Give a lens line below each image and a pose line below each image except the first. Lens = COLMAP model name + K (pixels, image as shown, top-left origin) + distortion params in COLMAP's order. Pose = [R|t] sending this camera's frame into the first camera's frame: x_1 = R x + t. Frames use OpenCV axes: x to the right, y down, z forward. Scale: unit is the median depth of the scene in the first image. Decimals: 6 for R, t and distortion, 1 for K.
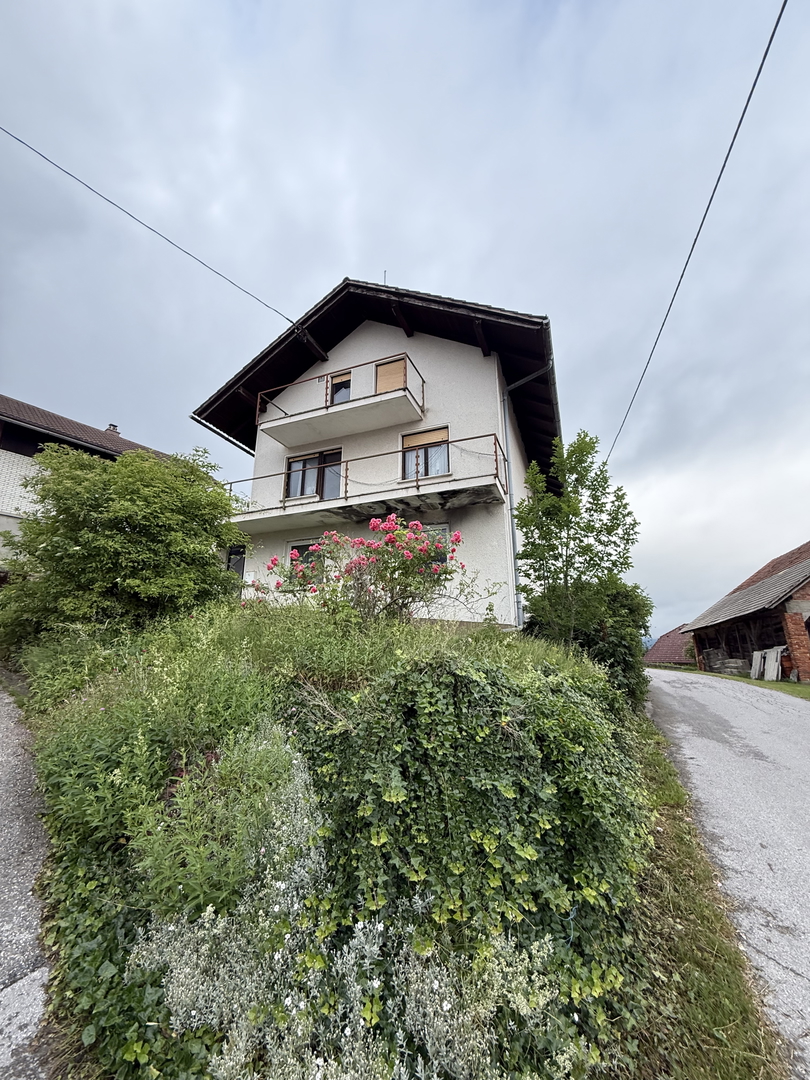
lens RADIAL K [[435.0, 0, 404.0], [0, 435.0, 537.4], [0, 0, 1]] dist [0.000764, -0.000258]
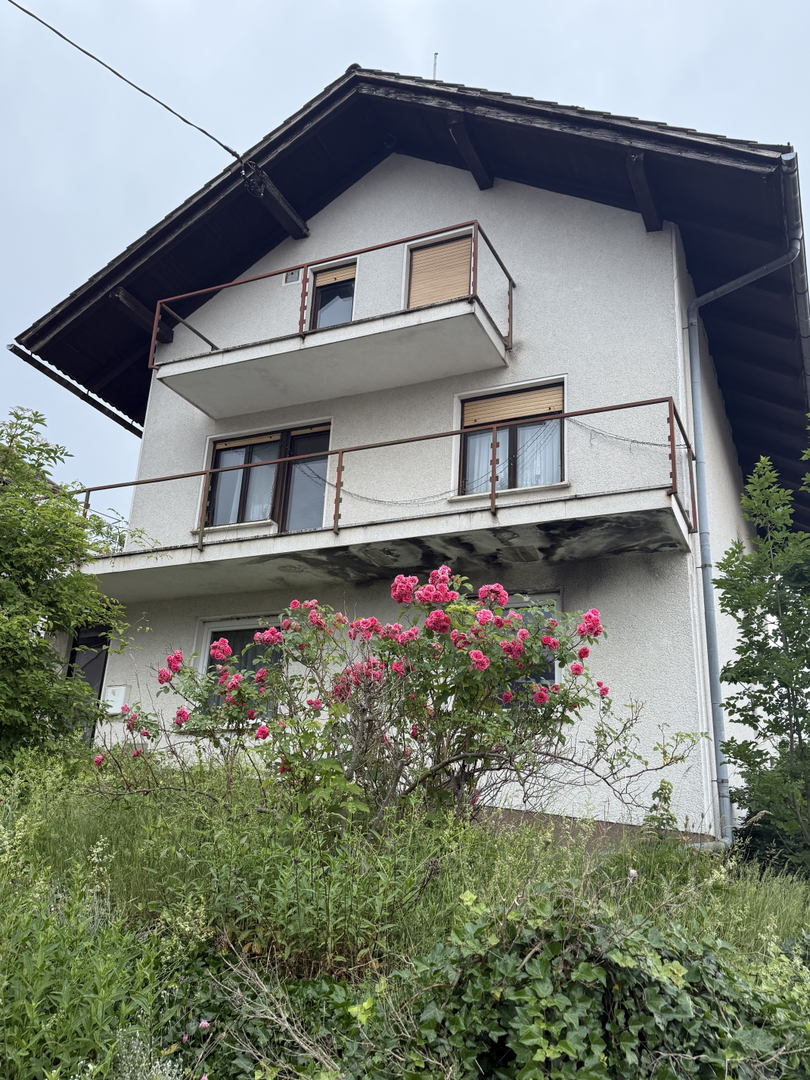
lens RADIAL K [[939.0, 0, 405.0], [0, 939.0, 540.0], [0, 0, 1]] dist [0.153277, -0.262762]
pose [[0.998150, 0.031571, -0.051964, -0.013053], [-0.035904, 0.995762, -0.084673, 0.002187], [0.049070, 0.086382, 0.995053, 0.025310]]
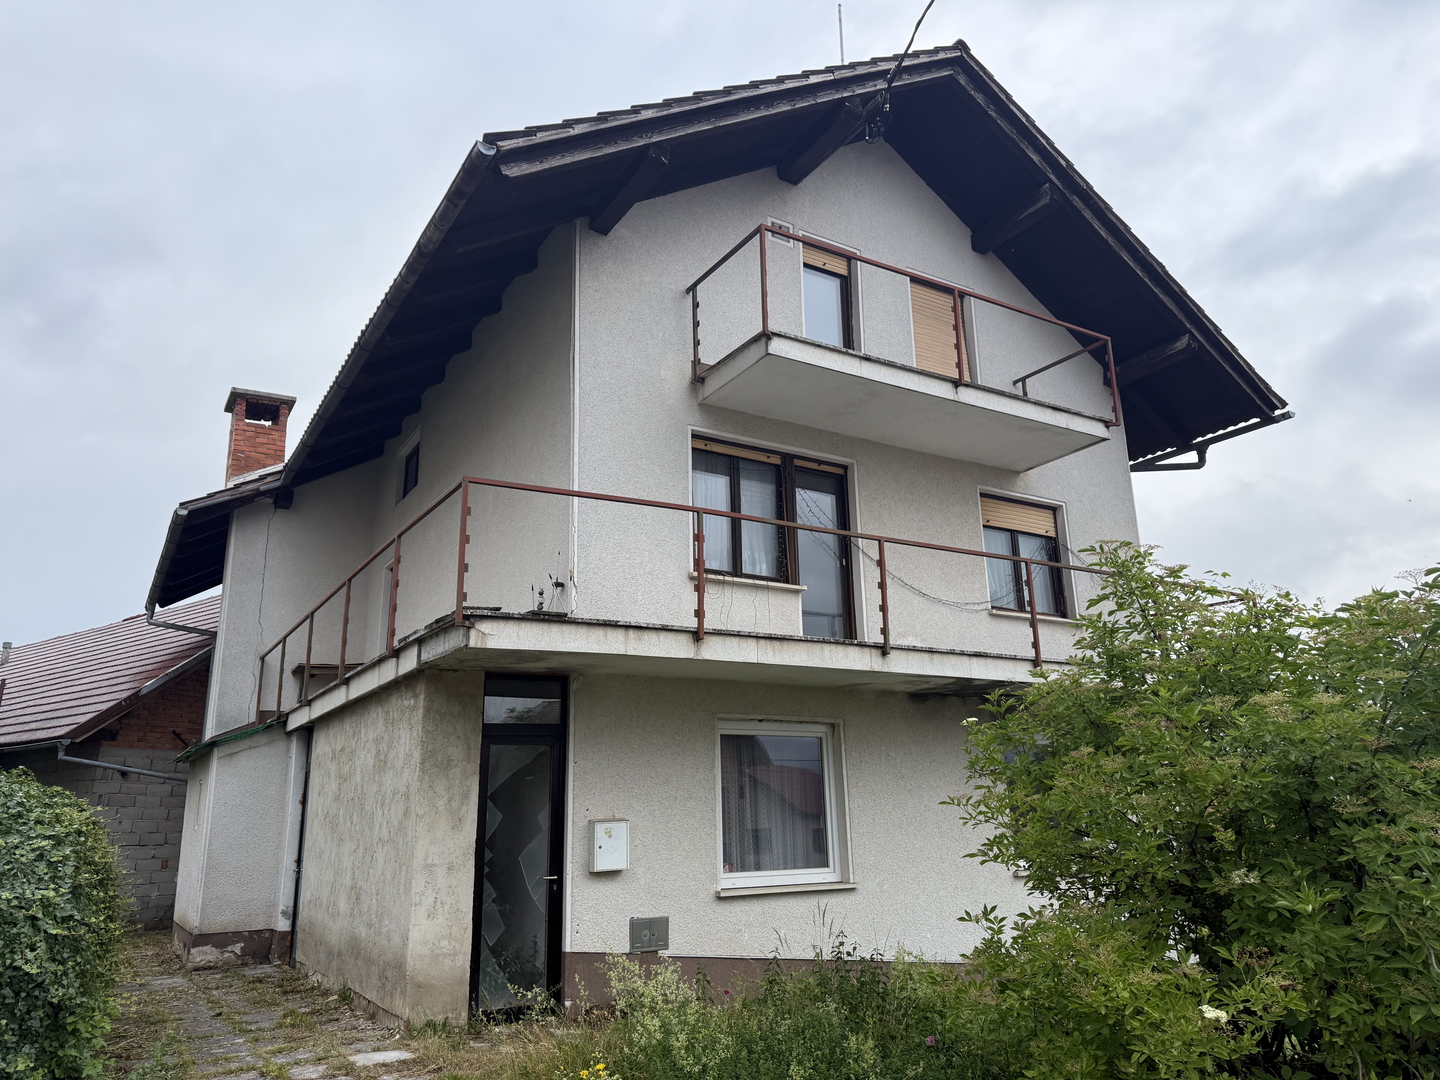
lens RADIAL K [[1004.2, 0, 720.0], [0, 1004.2, 540.0], [0, 0, 1]] dist [0.053931, 0.000376]
pose [[0.595150, 0.202596, 0.777658, -1.496811], [-0.196619, 0.974998, -0.103533, -0.071949], [-0.779190, -0.091285, 0.620104, 1.000627]]
